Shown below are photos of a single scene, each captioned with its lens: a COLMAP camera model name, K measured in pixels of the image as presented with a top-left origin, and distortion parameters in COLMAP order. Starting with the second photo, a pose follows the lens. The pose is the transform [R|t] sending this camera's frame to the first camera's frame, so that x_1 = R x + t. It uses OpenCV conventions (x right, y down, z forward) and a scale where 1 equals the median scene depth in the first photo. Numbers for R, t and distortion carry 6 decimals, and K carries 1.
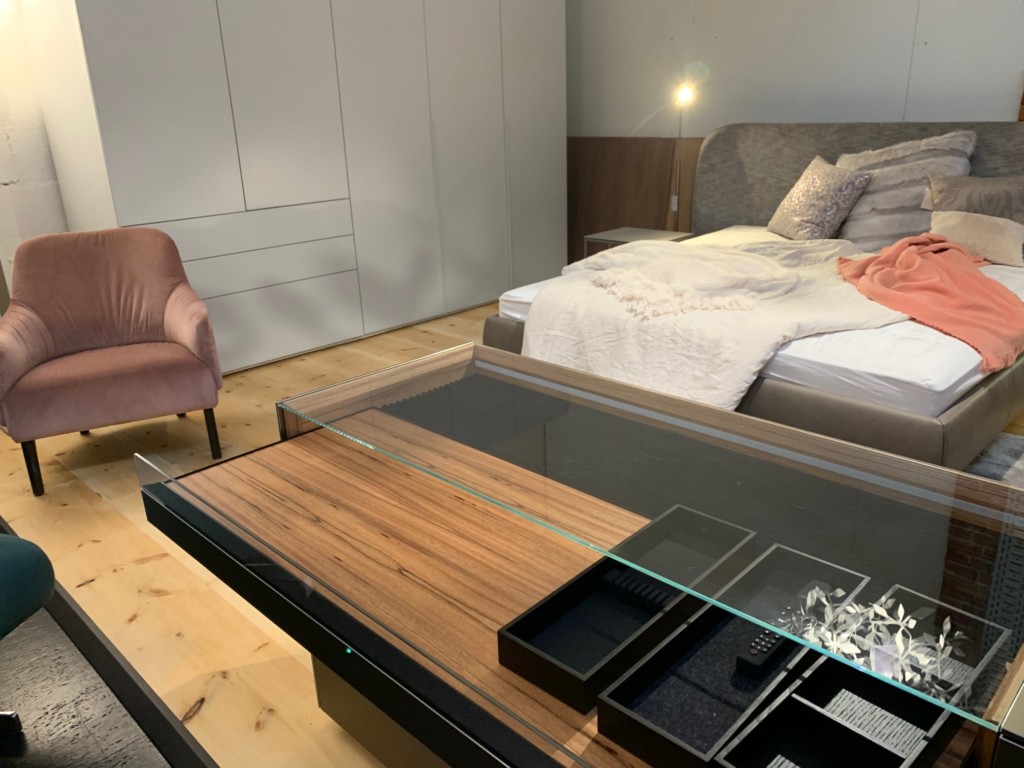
lens RADIAL K [[785.6, 0, 511.5], [0, 785.6, 383.3], [0, 0, 1]] dist [-0.016457, -0.003782]
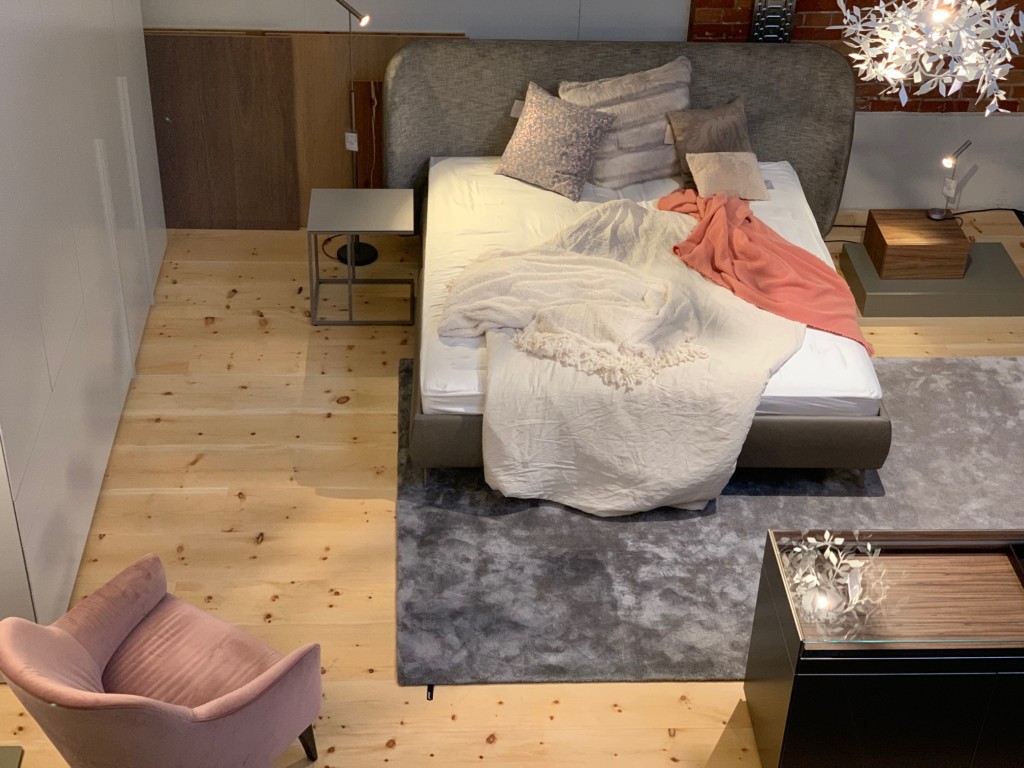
lens RADIAL K [[1541.9, 0, 511.6], [0, 1541.9, 384.2], [0, 0, 1]] dist [-0.004094, 0.000000]
pose [[0.669572, -0.373989, 0.641720, -1.060537], [0.195659, 0.922279, 0.333346, -0.678191], [-0.716513, -0.097641, 0.690707, -0.279956]]
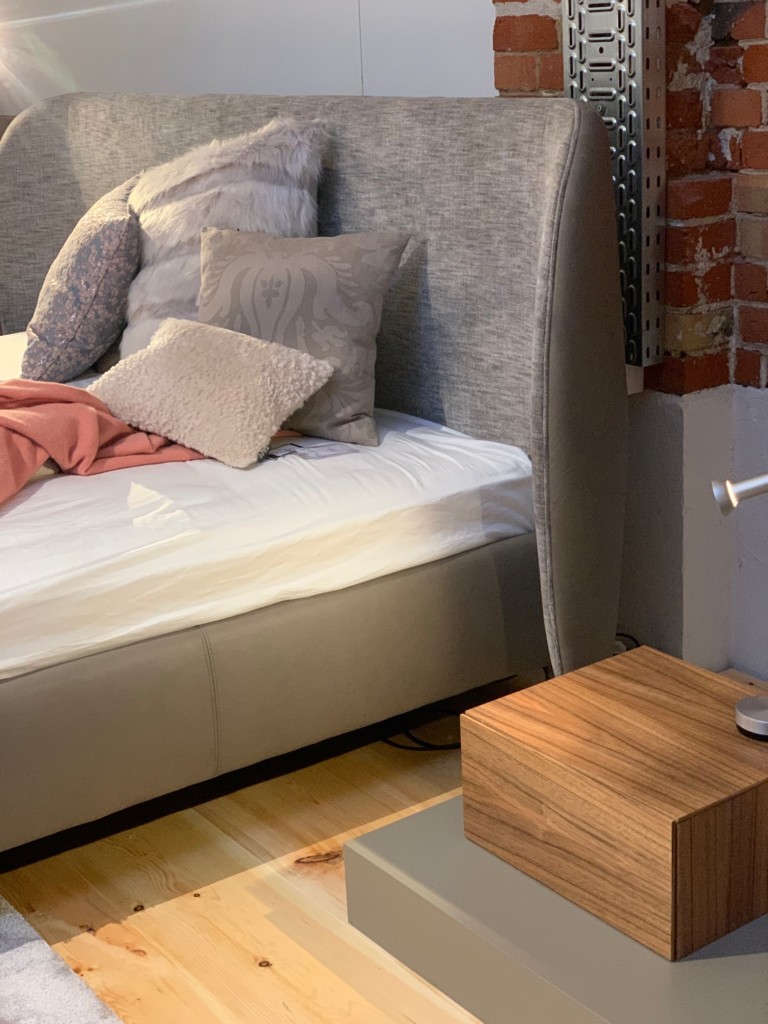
lens RADIAL K [[1541.9, 0, 384.2], [0, 1541.9, 511.5], [0, 0, 1]] dist [-0.004094, 0.000000]
pose [[0.986733, 0.040459, -0.157230, 0.798771], [-0.045614, 0.998529, -0.029315, -0.104155], [0.155812, 0.036098, 0.987127, 0.237049]]
